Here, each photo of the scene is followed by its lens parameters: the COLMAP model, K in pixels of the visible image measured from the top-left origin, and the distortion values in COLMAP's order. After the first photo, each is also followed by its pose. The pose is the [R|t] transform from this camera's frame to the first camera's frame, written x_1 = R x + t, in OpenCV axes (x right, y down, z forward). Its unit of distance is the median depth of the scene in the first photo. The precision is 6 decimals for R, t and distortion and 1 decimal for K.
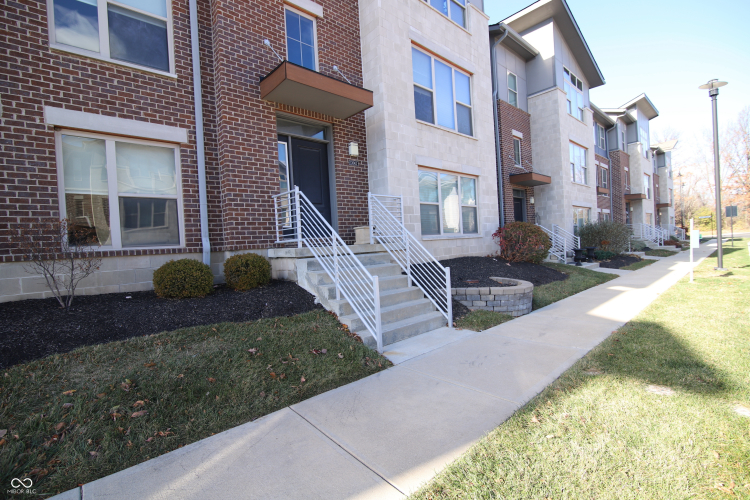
lens RADIAL K [[340.3, 0, 345.2], [0, 340.3, 248.4], [0, 0, 1]] dist [-0.015901, 0.000662]
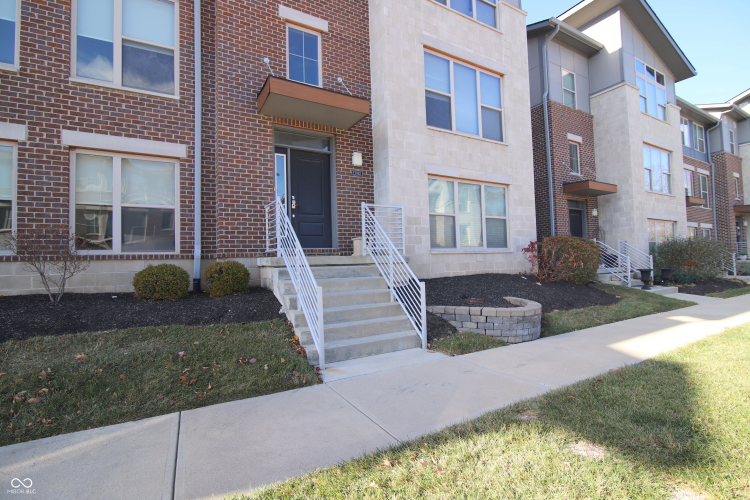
lens RADIAL K [[340.3, 0, 345.2], [0, 340.3, 248.4], [0, 0, 1]] dist [-0.015901, 0.000662]
pose [[0.978297, 0.020165, -0.206223, 0.238645], [-0.028639, 0.998860, -0.038187, 0.005151], [0.205218, 0.043264, 0.977760, 0.051921]]
